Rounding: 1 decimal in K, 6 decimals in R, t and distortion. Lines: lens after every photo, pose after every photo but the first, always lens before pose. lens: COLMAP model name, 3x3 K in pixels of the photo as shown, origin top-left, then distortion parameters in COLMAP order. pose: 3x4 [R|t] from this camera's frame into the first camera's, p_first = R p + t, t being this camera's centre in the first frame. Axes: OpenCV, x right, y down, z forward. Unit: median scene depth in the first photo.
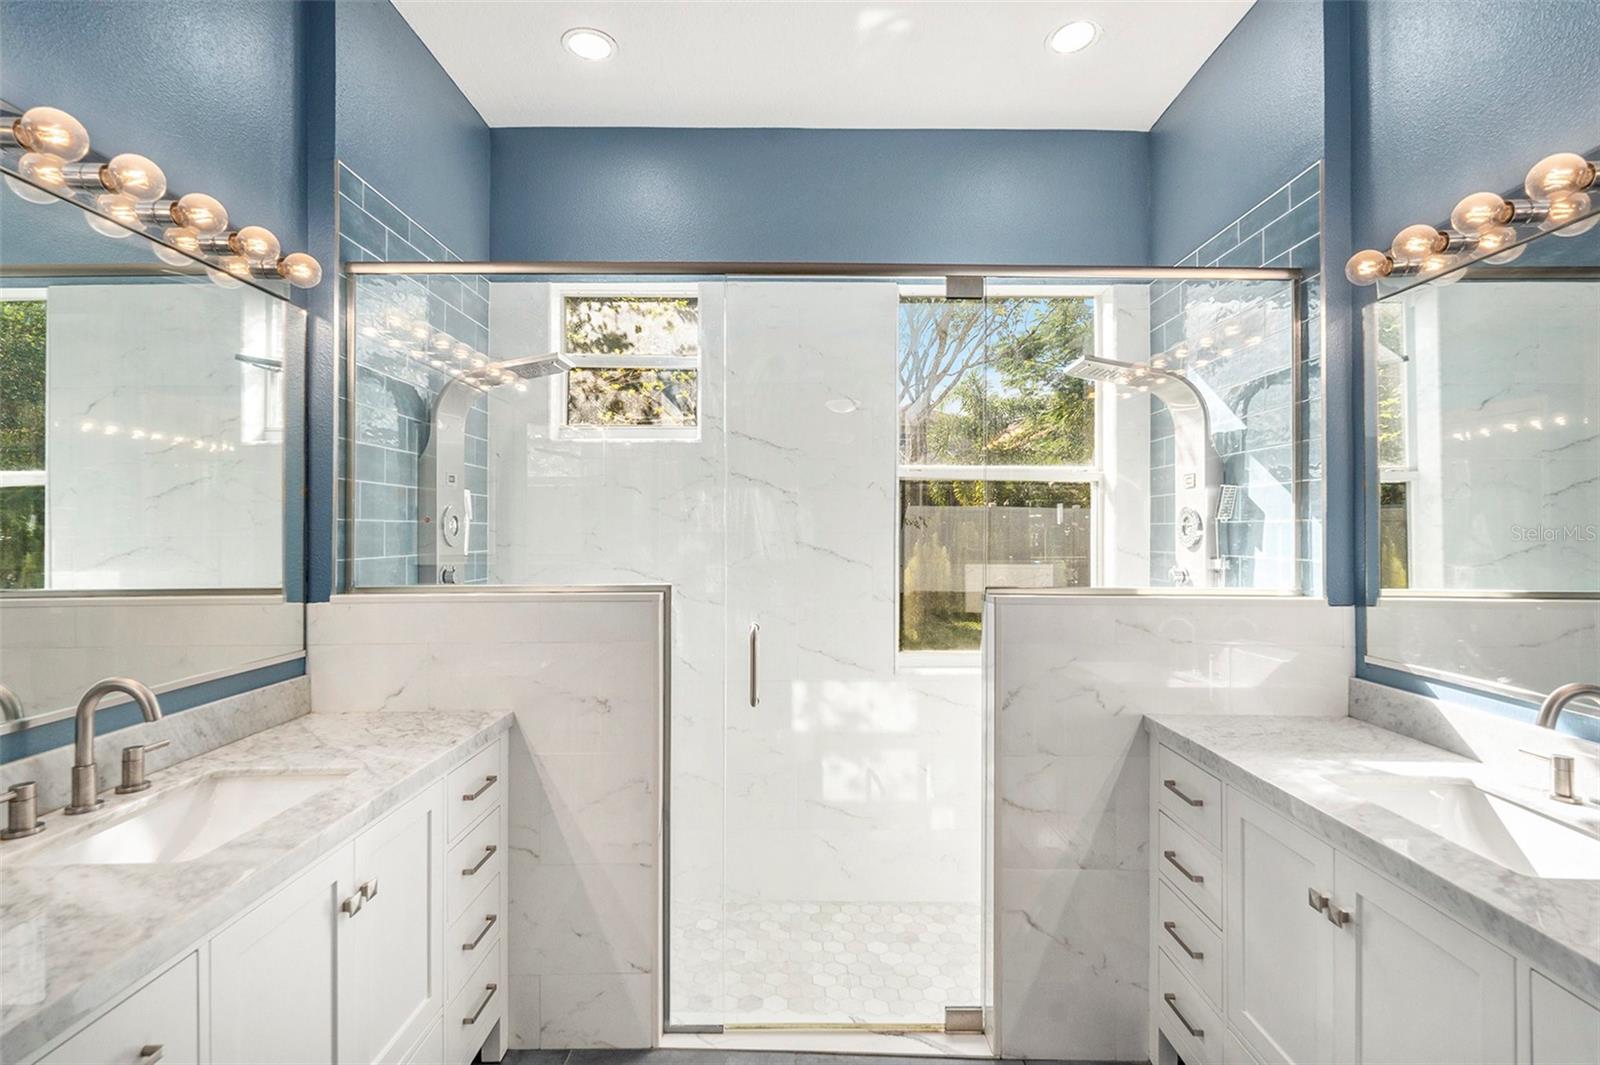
lens RADIAL K [[738.0, 0, 800.3], [0, 738.0, 526.5], [0, 0, 1]] dist [0.000866, 0.006676]
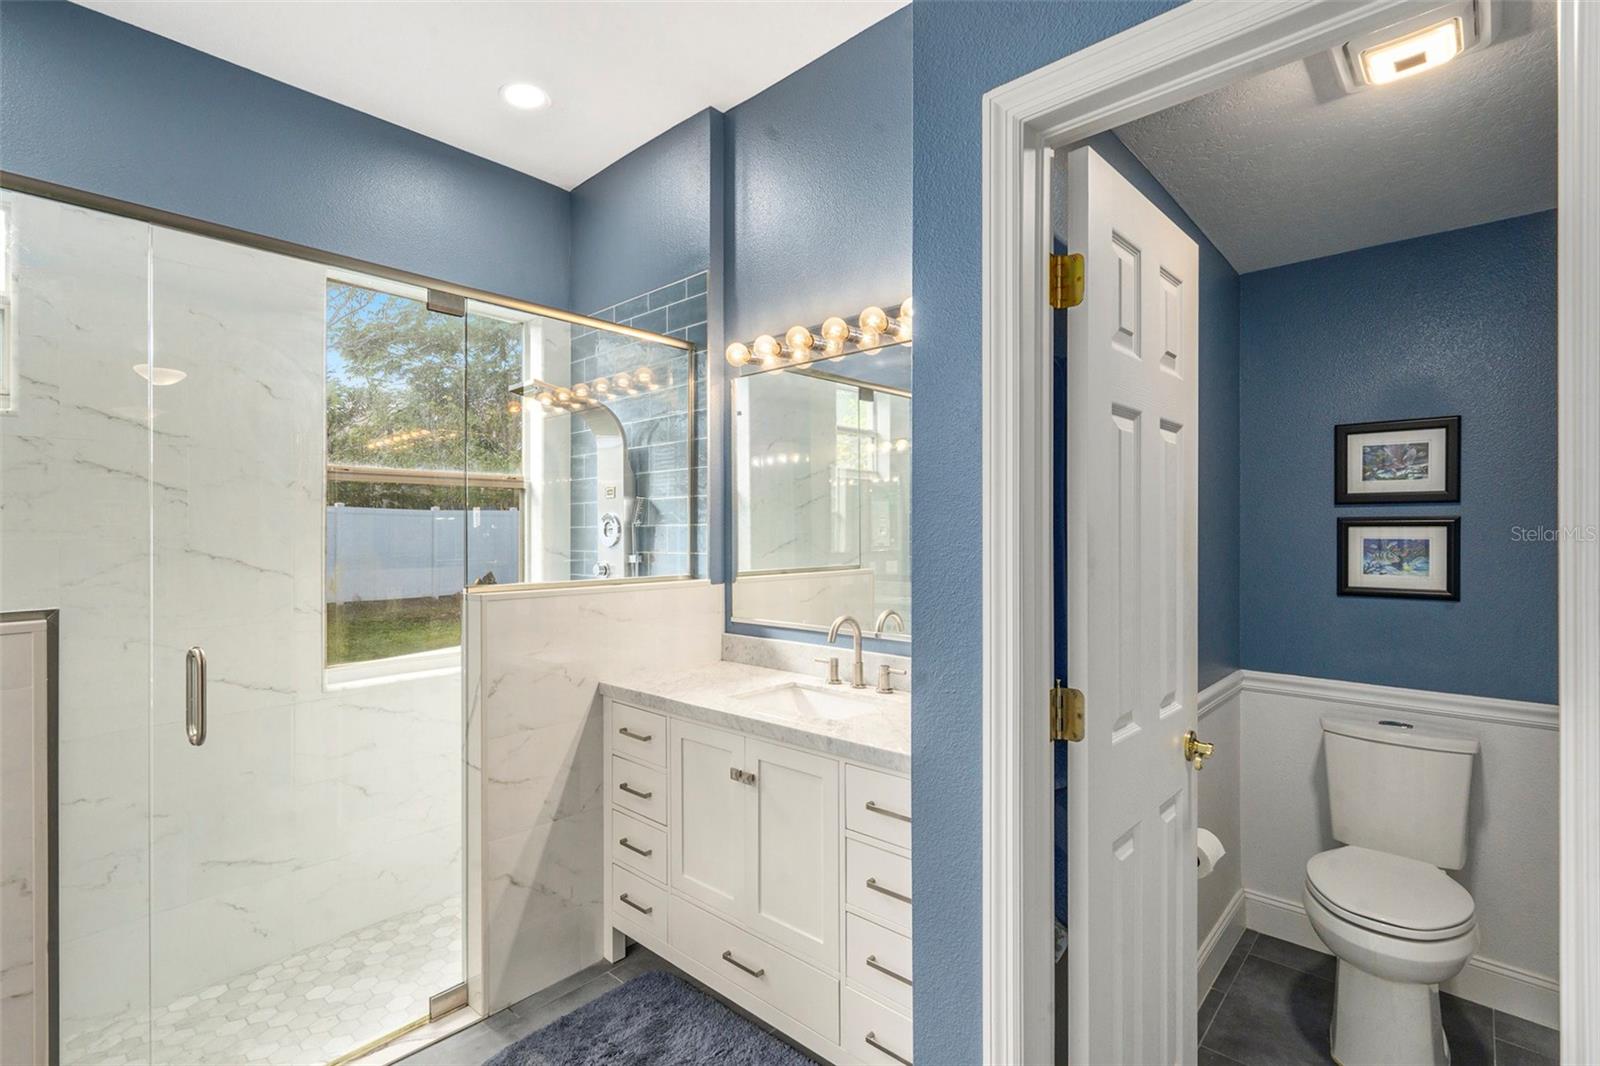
lens RADIAL K [[741.1, 0, 800.0], [0, 741.1, 533.0], [0, 0, 1]] dist [0.000178, 0.027653]
pose [[0.669050, -0.007984, 0.743175, -0.228277], [0.004506, 0.999967, 0.006686, -0.000858], [-0.743204, -0.001125, 0.669064, -0.078544]]
